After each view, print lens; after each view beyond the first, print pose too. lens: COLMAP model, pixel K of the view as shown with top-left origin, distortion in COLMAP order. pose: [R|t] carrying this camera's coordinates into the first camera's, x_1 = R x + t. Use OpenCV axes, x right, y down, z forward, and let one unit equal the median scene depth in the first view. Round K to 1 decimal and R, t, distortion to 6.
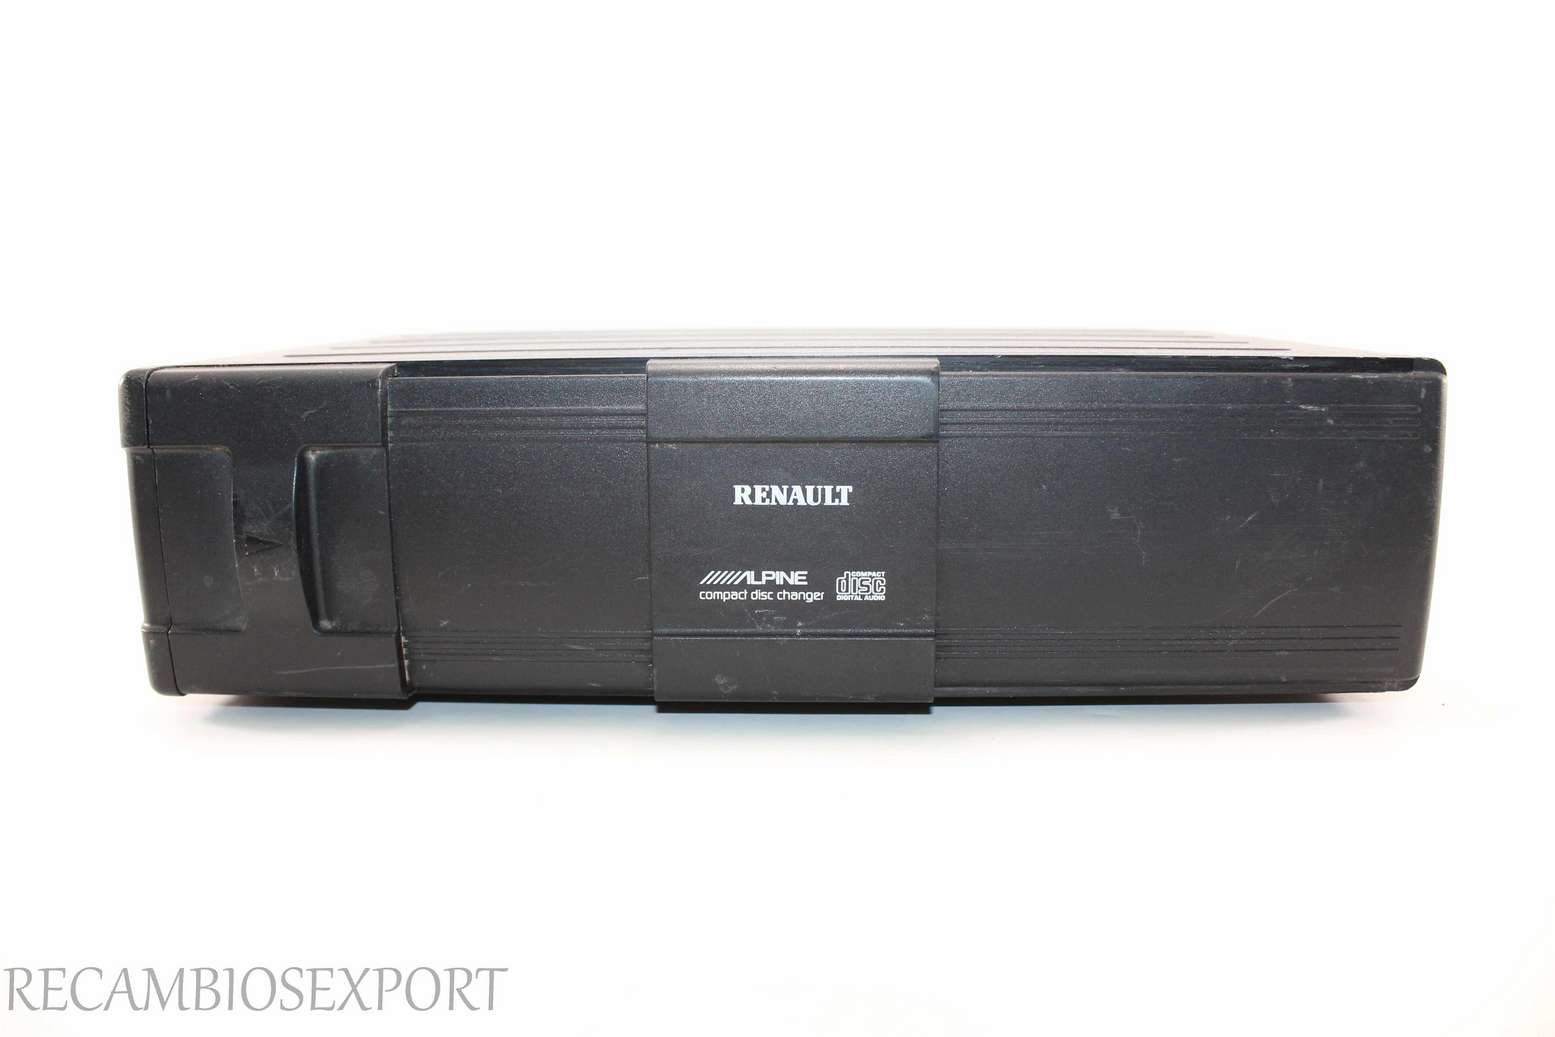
lens RADIAL K [[1334.3, 0, 777.5], [0, 1334.3, 518.5], [0, 0, 1]] dist [-0.165091, 0.001992]
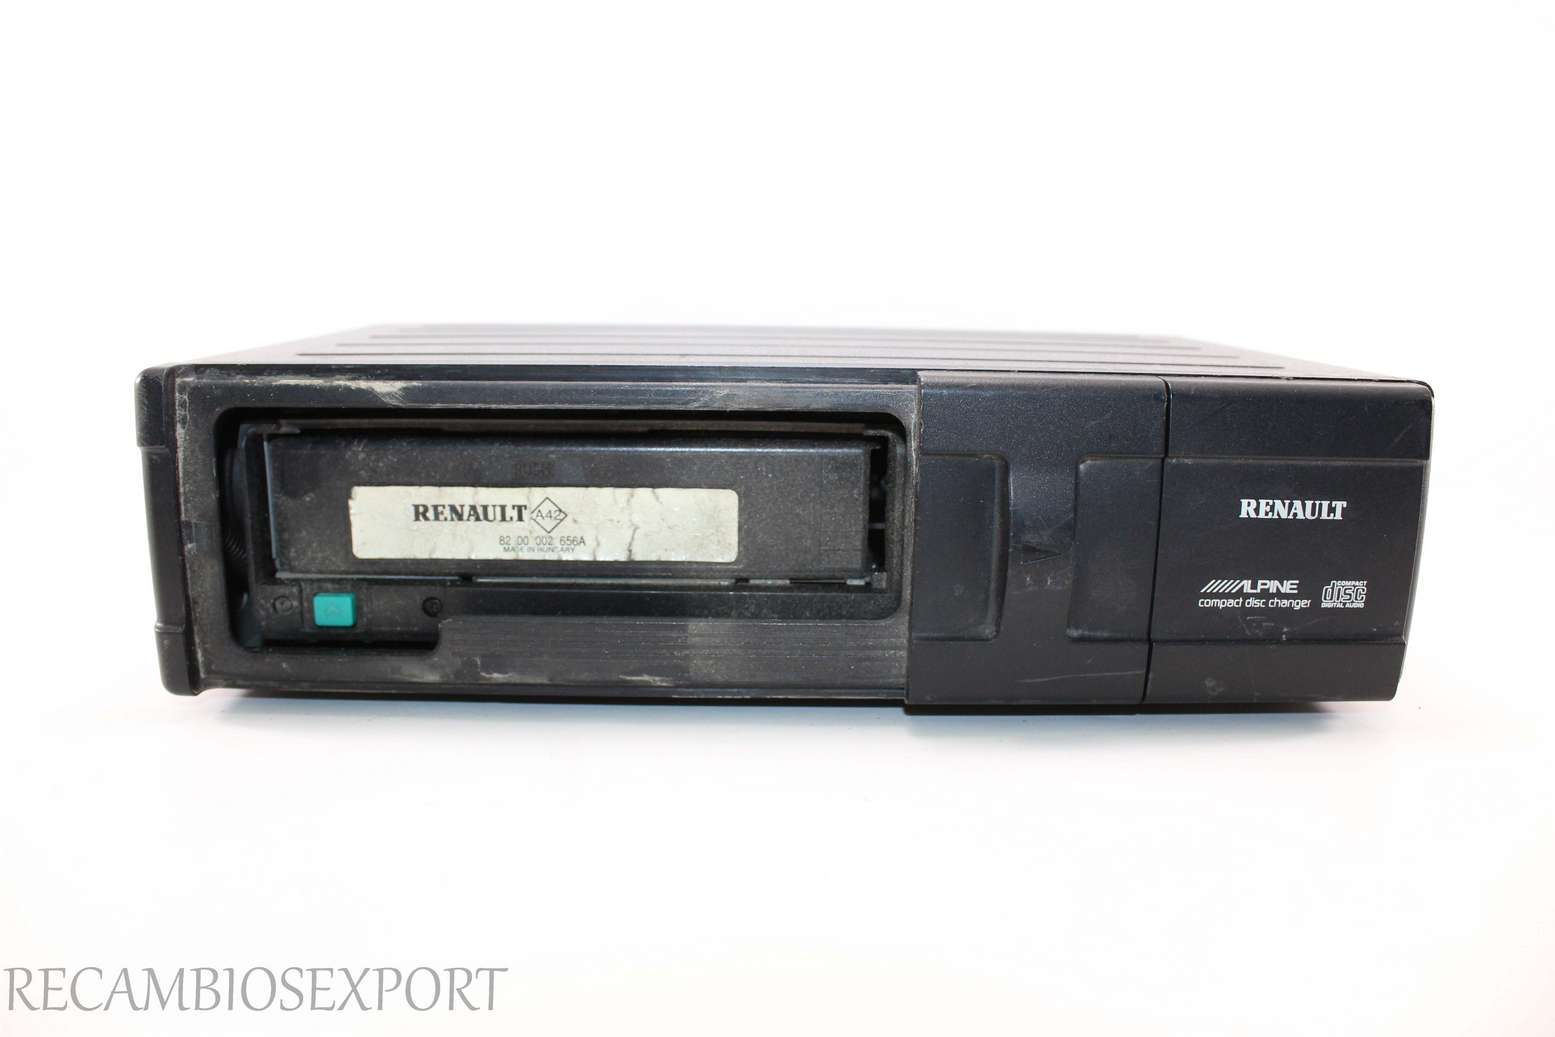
lens RADIAL K [[1310.1, 0, 777.5], [0, 1310.1, 518.5], [0, 0, 1]] dist [-0.171284, 0.001118]
pose [[0.998536, 0.012318, 0.052666, -0.448723], [-0.012049, 0.999913, -0.005412, 0.000357], [-0.052728, 0.004770, 0.998598, 0.001481]]
